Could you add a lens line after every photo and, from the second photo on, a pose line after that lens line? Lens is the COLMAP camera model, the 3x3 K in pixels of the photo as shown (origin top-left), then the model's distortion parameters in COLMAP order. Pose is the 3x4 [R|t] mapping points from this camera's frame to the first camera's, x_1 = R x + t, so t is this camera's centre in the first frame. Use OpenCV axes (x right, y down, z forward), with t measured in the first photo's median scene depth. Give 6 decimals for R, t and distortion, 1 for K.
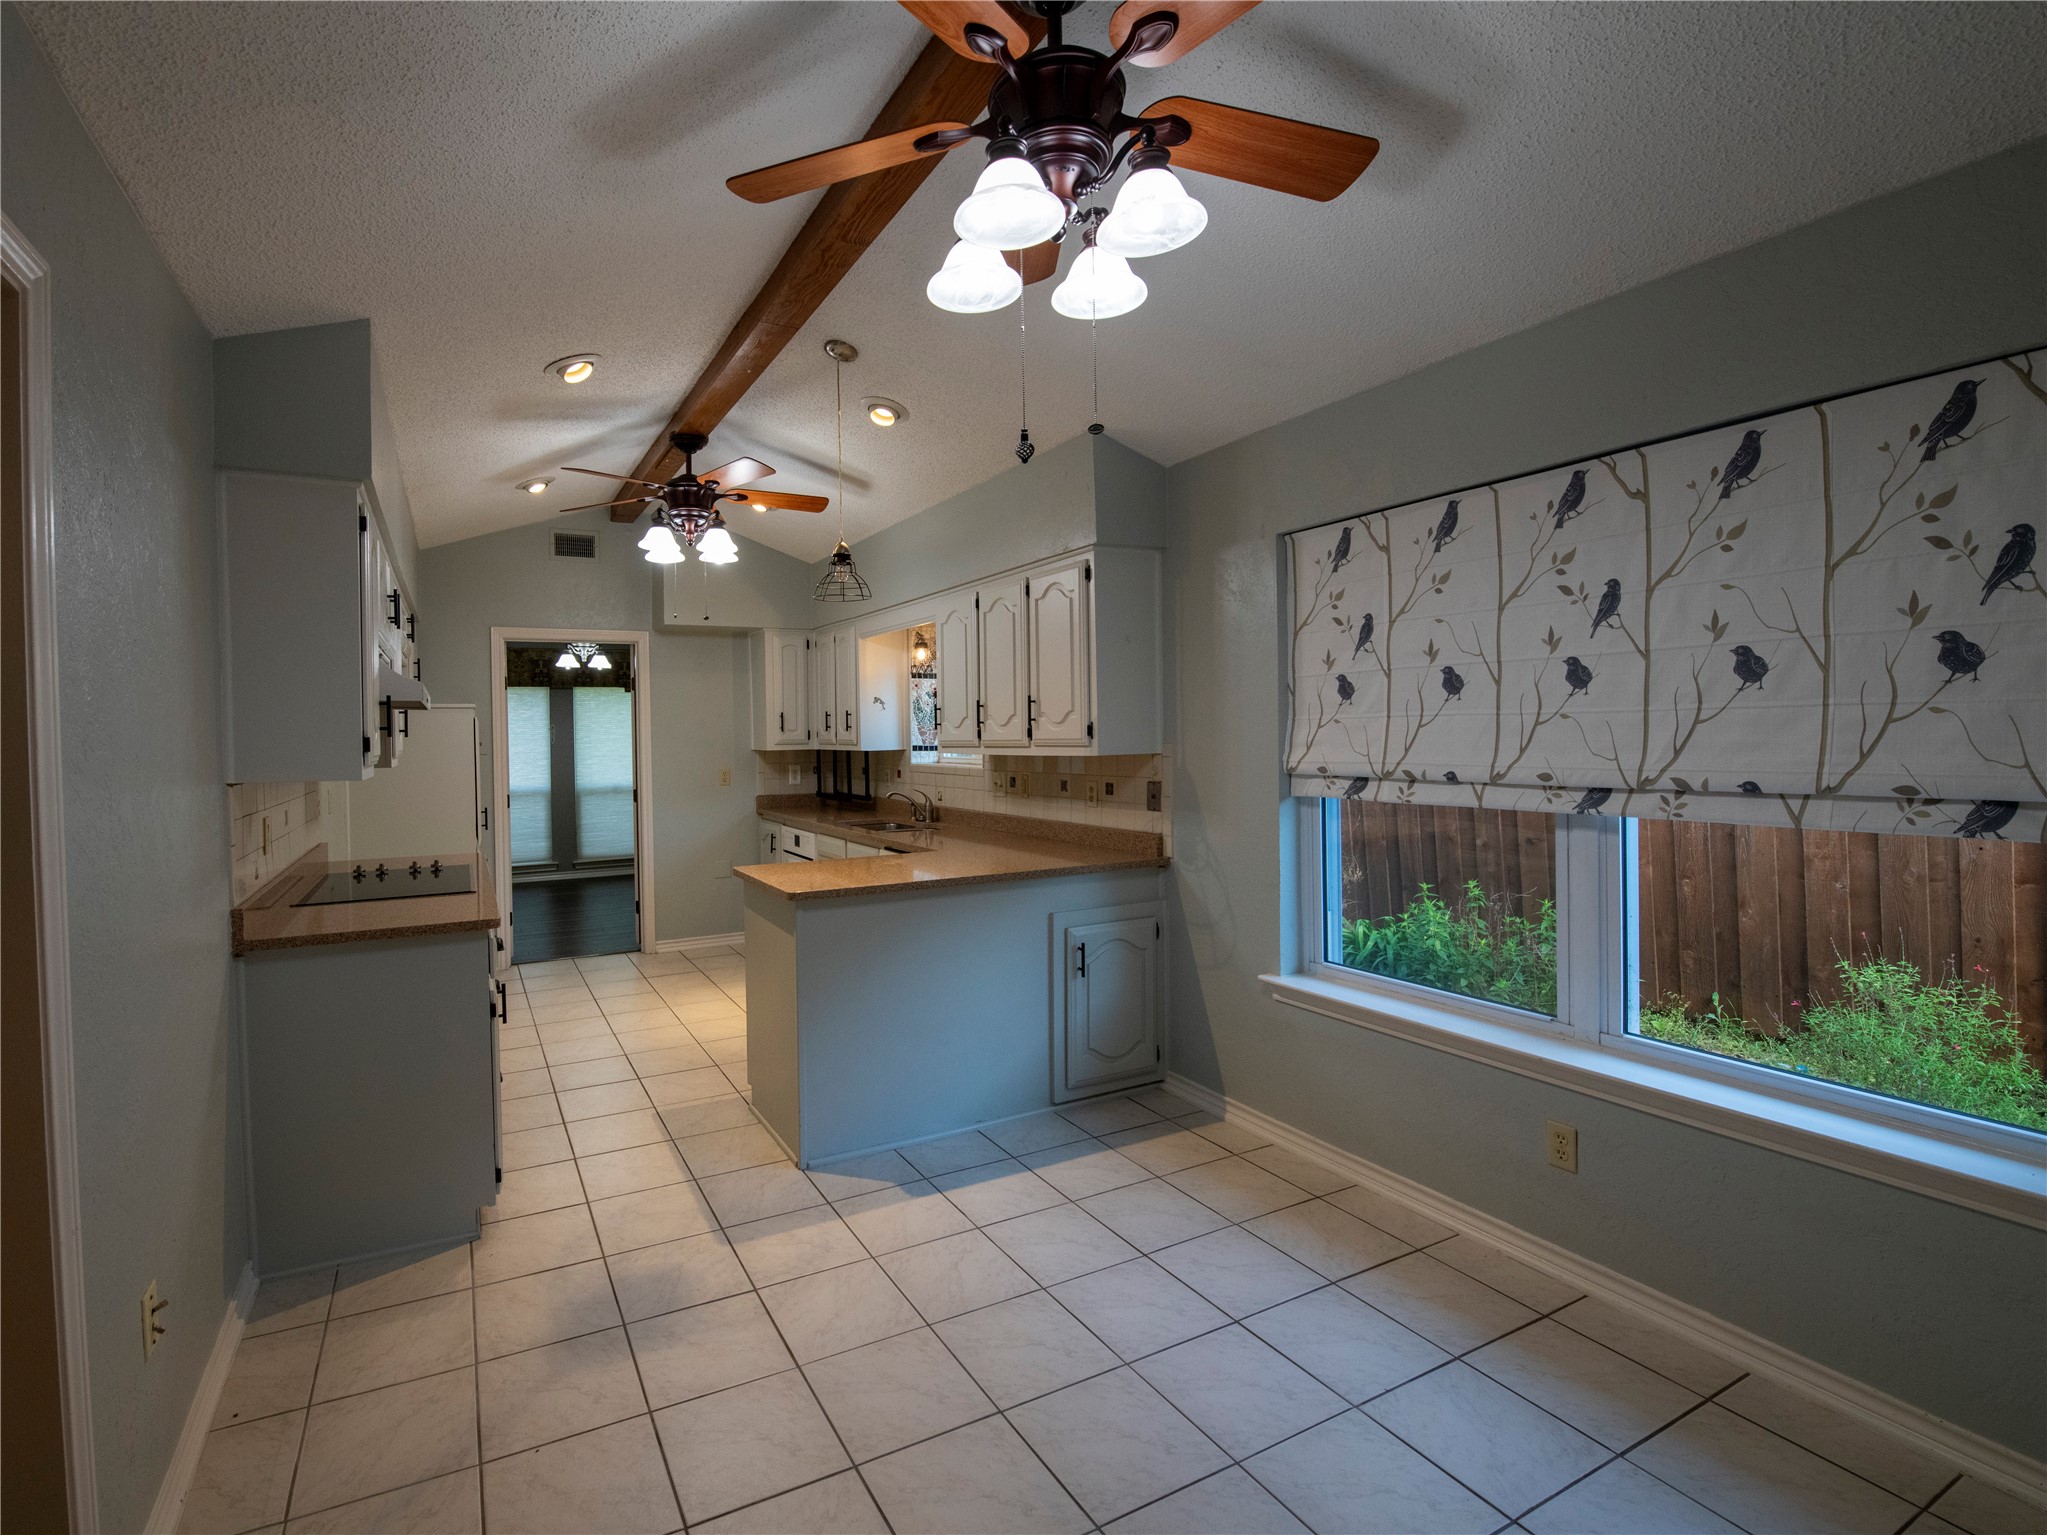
lens RADIAL K [[1172.5, 0, 1026.2], [0, 1172.5, 778.8], [0, 0, 1]] dist [-0.022224, 0.000885]
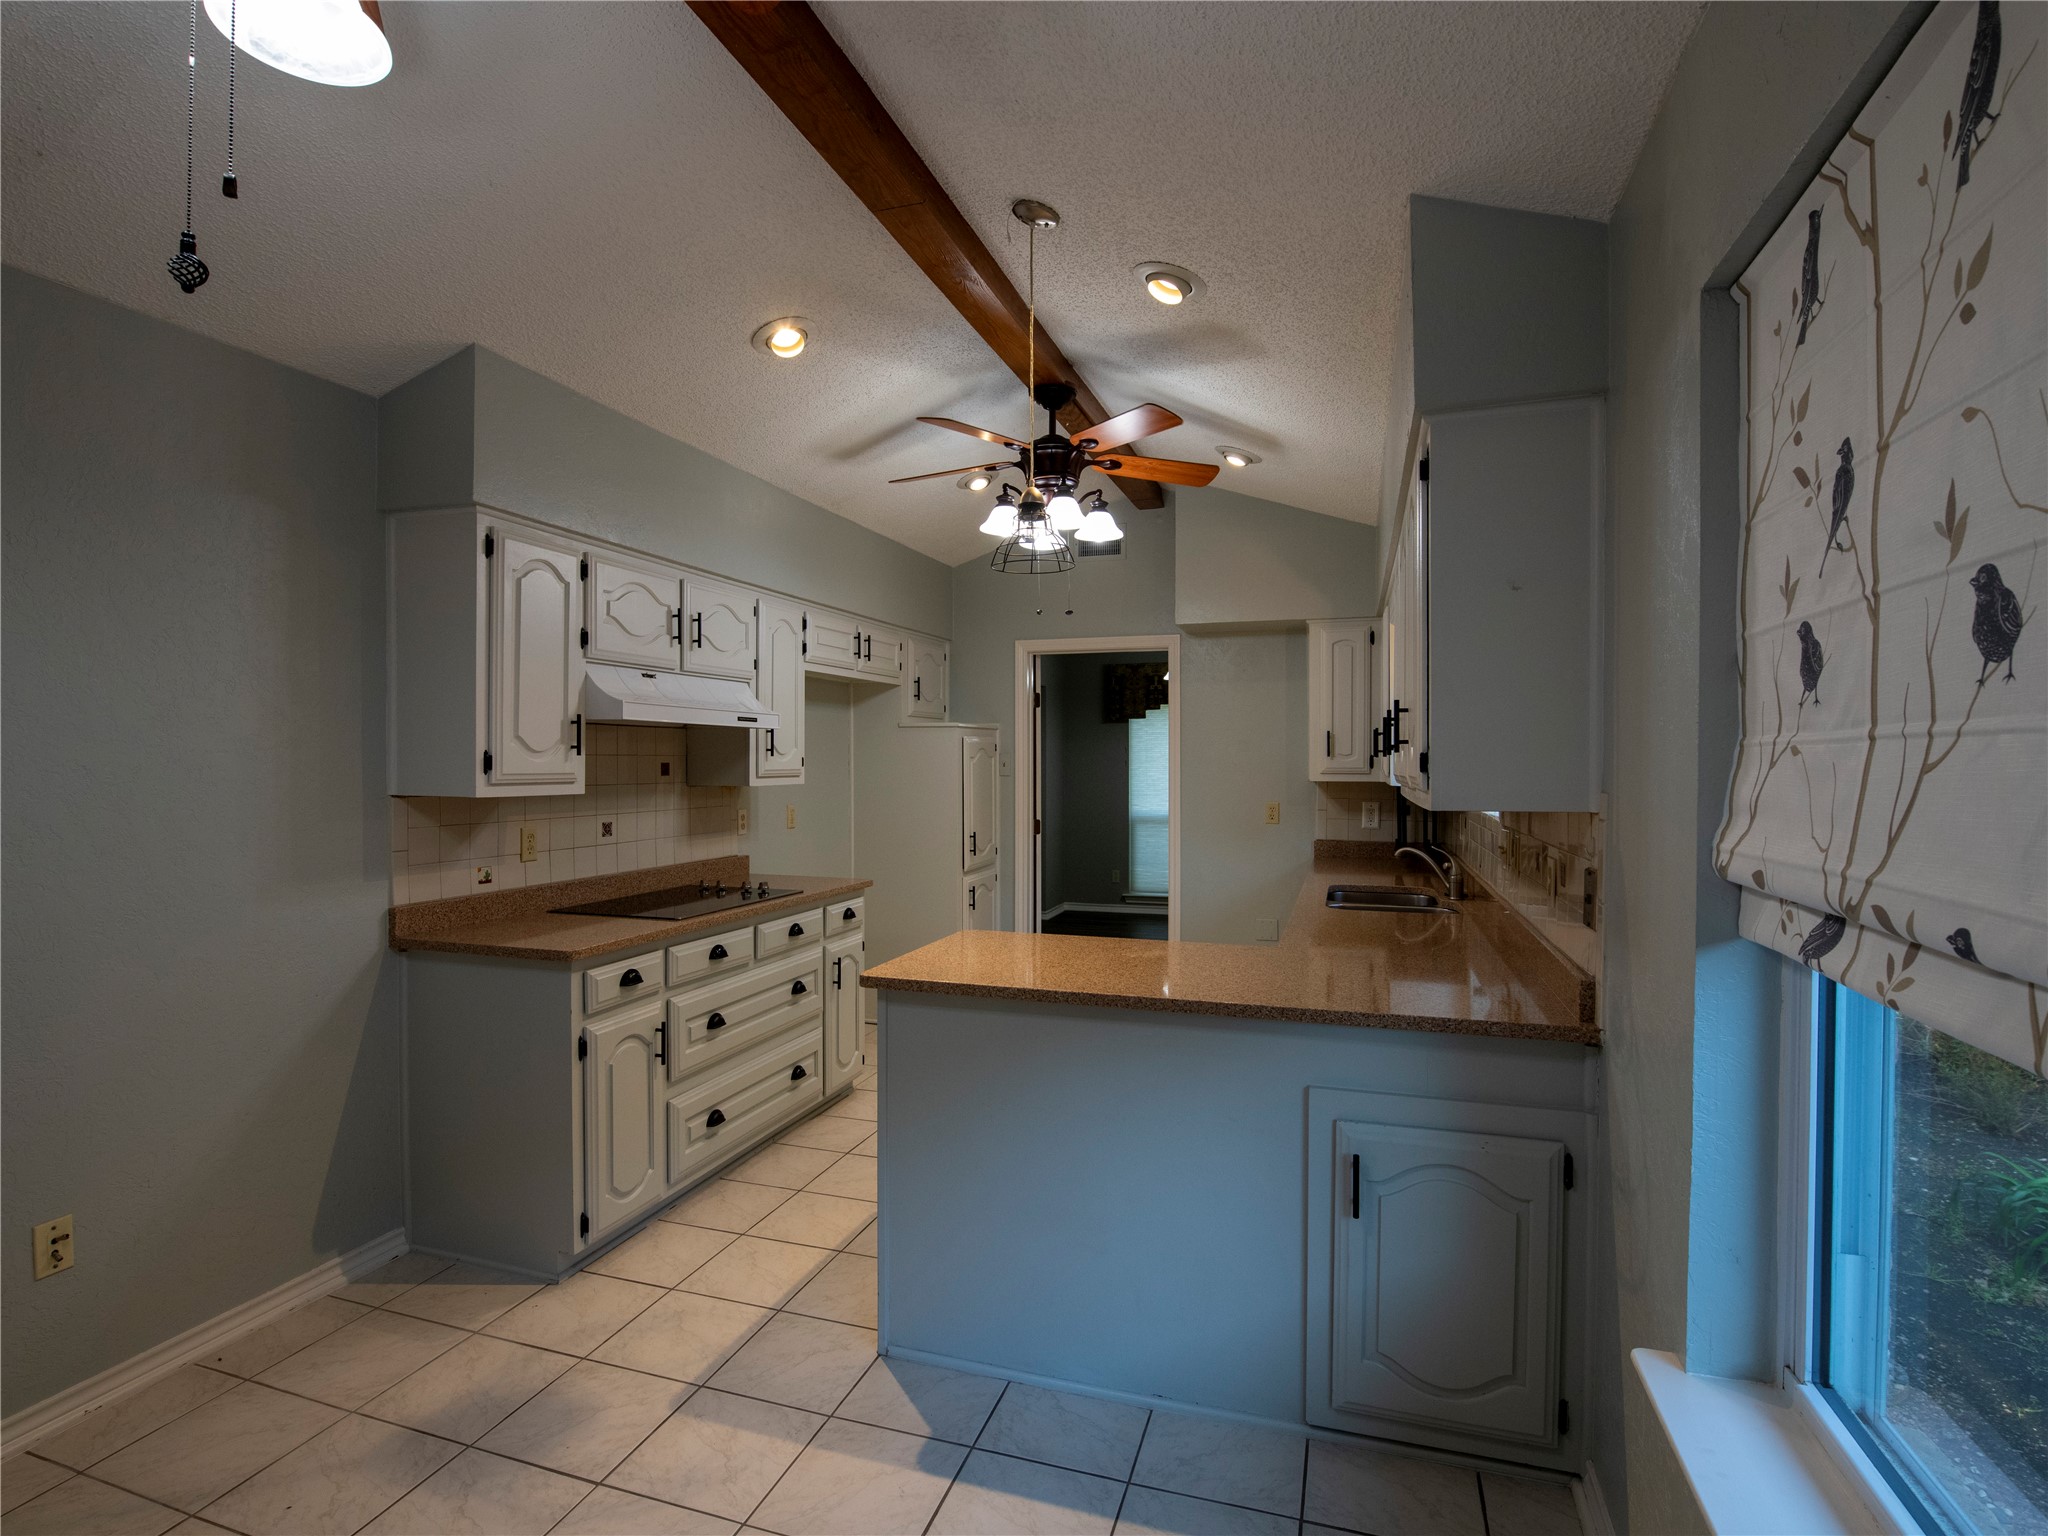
lens RADIAL K [[1173.1, 0, 1026.8], [0, 1173.1, 779.3], [0, 0, 1]] dist [-0.022224, 0.000885]
pose [[0.594898, 0.030294, -0.803230, 0.403569], [-0.044136, 0.999013, 0.004989, -0.030518], [0.802588, 0.032484, 0.595648, 0.574411]]
